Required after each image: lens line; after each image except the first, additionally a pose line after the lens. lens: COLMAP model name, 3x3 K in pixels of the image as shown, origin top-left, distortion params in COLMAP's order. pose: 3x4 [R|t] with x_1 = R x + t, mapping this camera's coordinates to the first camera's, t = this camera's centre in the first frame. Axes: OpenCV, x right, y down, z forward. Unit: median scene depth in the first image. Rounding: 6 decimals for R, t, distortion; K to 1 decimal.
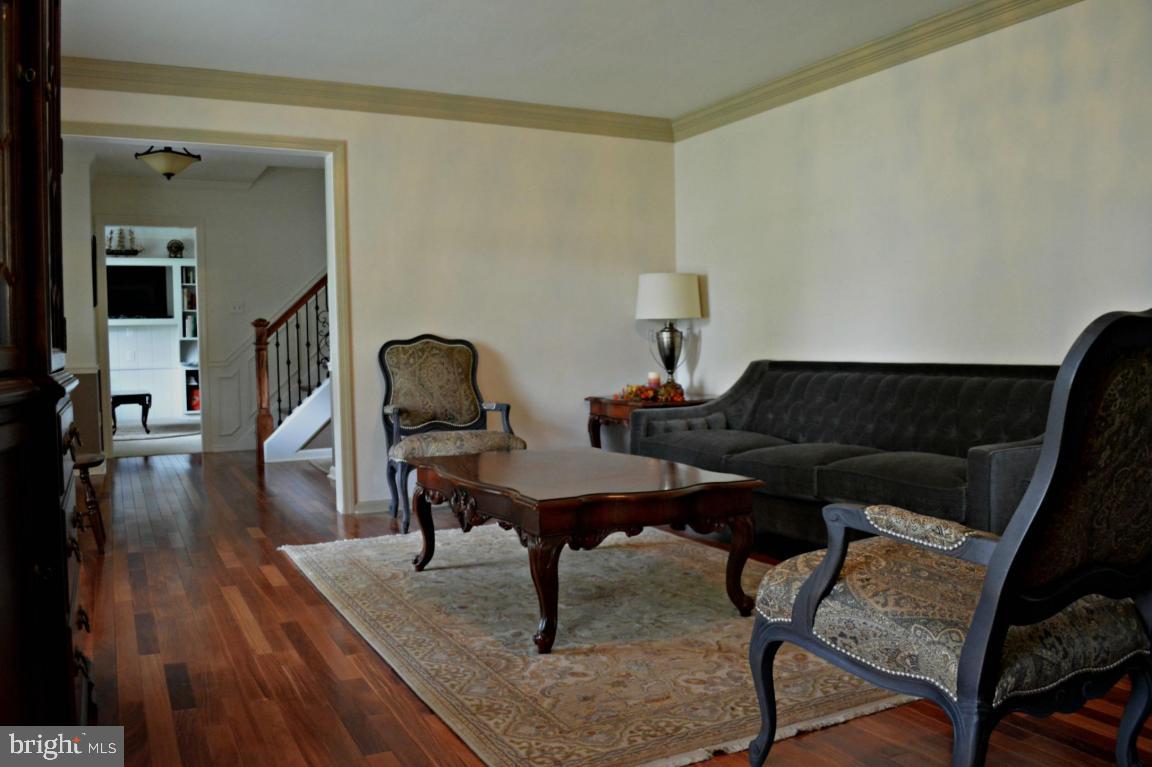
lens RADIAL K [[988.5, 0, 576.0], [0, 988.5, 383.5], [0, 0, 1]] dist [-0.067287, 0.003134]
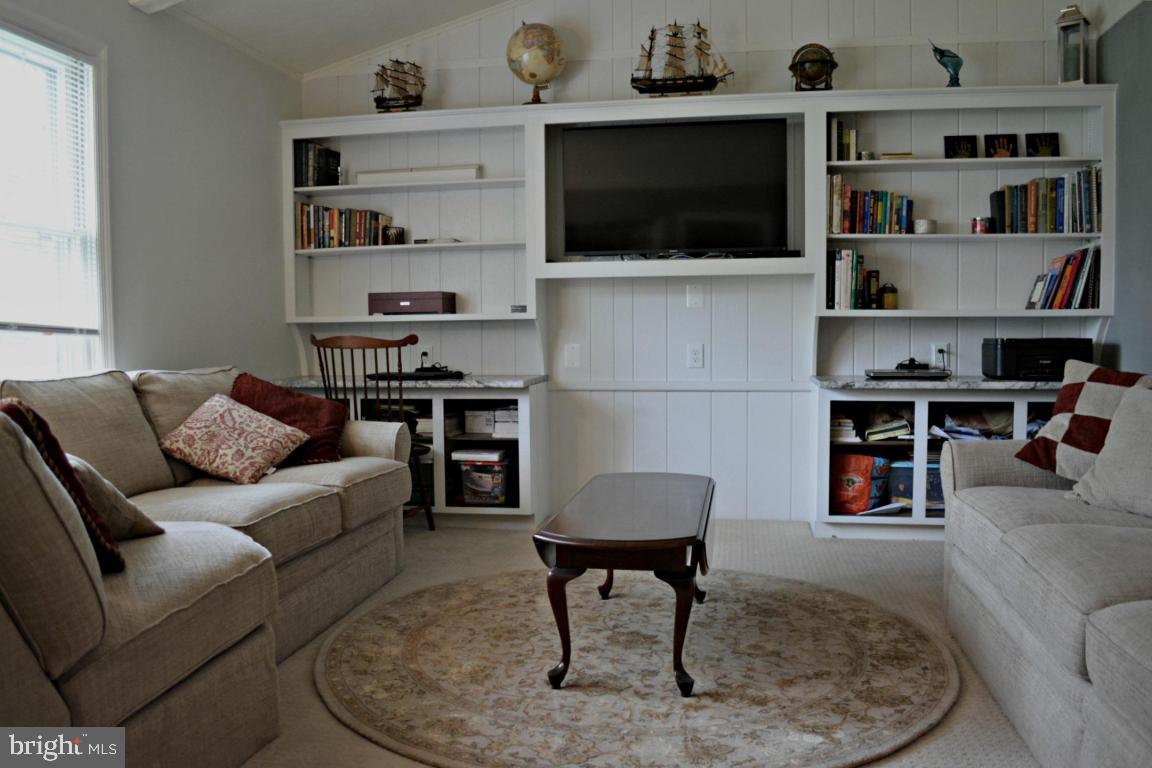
lens RADIAL K [[988.5, 0, 576.0], [0, 988.5, 384.0], [0, 0, 1]] dist [-0.067287, 0.003134]
pose [[0.818402, 0.043375, -0.573007, -0.277876], [-0.031303, 0.999032, 0.030916, -0.029037], [0.573793, -0.007365, 0.818967, 0.671993]]
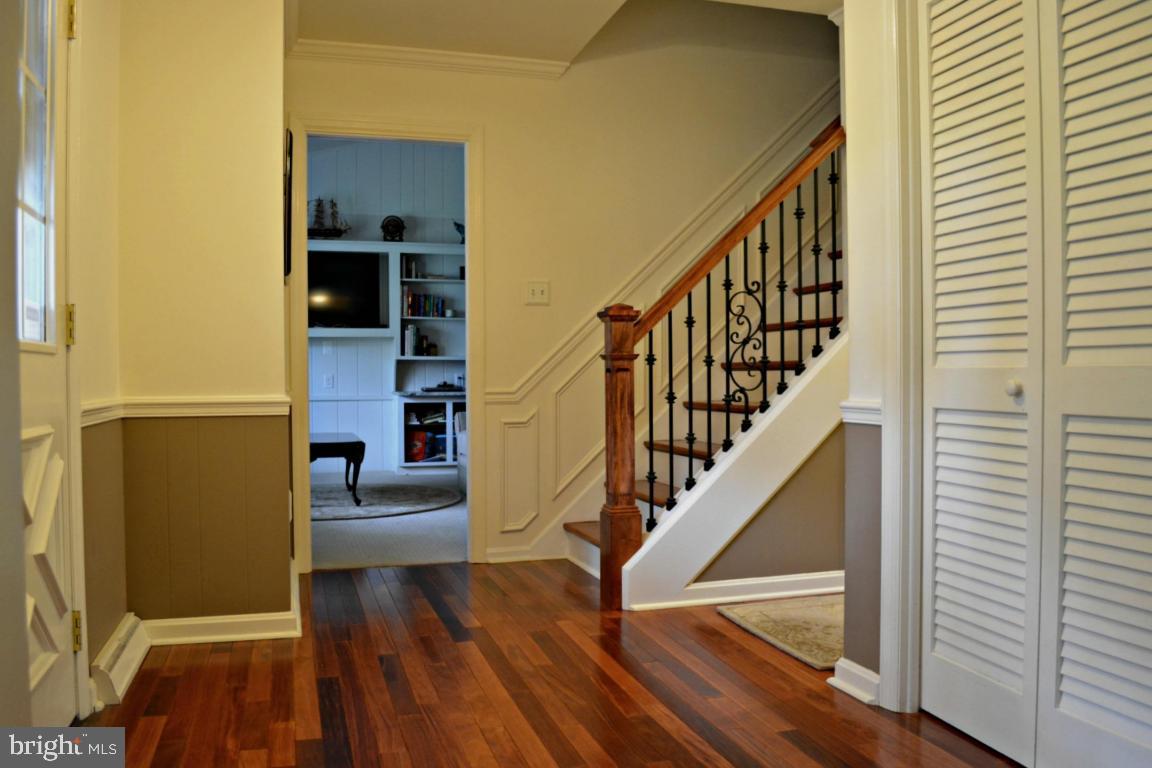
lens RADIAL K [[988.5, 0, 576.0], [0, 988.5, 384.0], [0, 0, 1]] dist [-0.067287, 0.003134]
pose [[0.986794, 0.012688, -0.161480, -0.172887], [-0.017875, 0.999369, -0.030707, -0.008263], [0.160988, 0.033188, 0.986398, 0.343946]]
